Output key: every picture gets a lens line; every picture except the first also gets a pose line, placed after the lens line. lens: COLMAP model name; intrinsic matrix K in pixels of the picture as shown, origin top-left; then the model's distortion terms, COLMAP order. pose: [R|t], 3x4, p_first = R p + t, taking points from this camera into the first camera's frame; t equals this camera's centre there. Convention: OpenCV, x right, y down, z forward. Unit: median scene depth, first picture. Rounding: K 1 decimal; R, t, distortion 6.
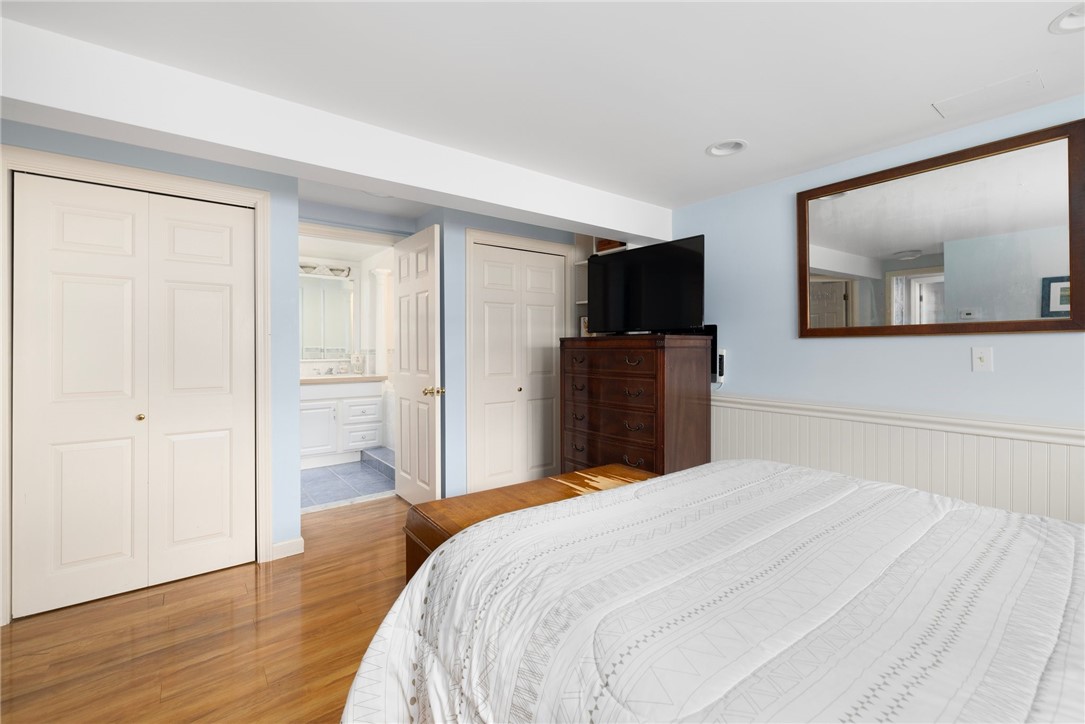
lens RADIAL K [[462.4, 0, 538.5], [0, 462.4, 350.6], [0, 0, 1]] dist [-0.000205, -0.000116]
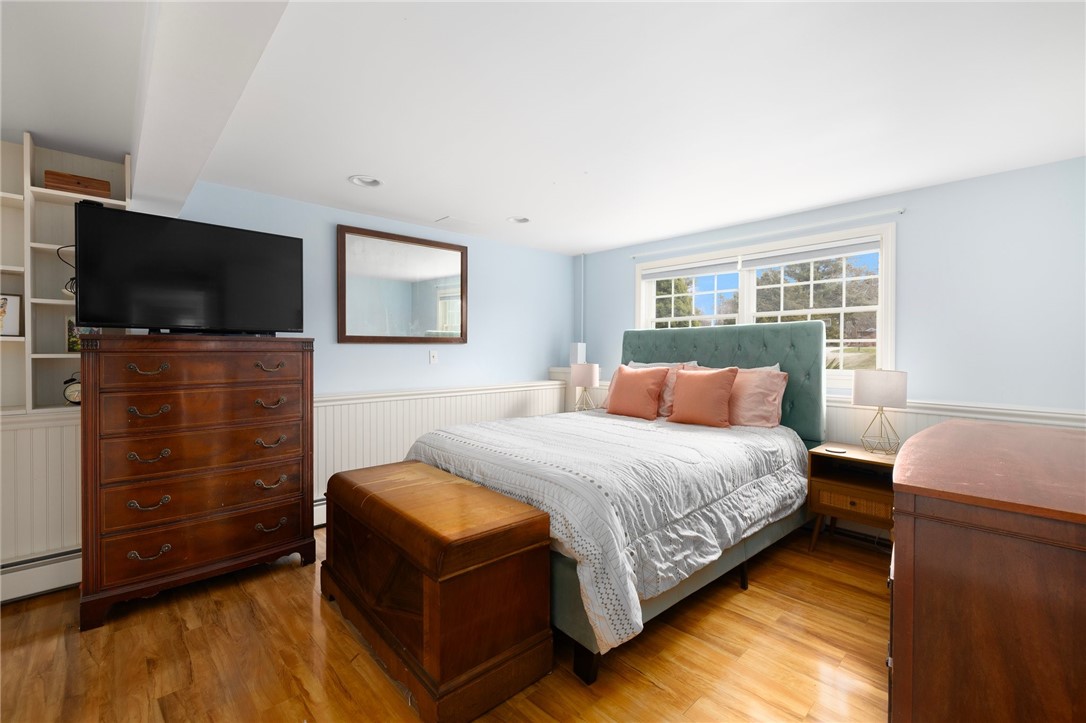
lens RADIAL K [[462.8, 0, 539.0], [0, 462.8, 350.1], [0, 0, 1]] dist [-0.000205, -0.000116]
pose [[-0.056788, 0.004589, 0.998376, -0.696058], [0.002321, 0.999987, -0.004464, -0.003286], [-0.998384, 0.002064, -0.056798, 0.552395]]
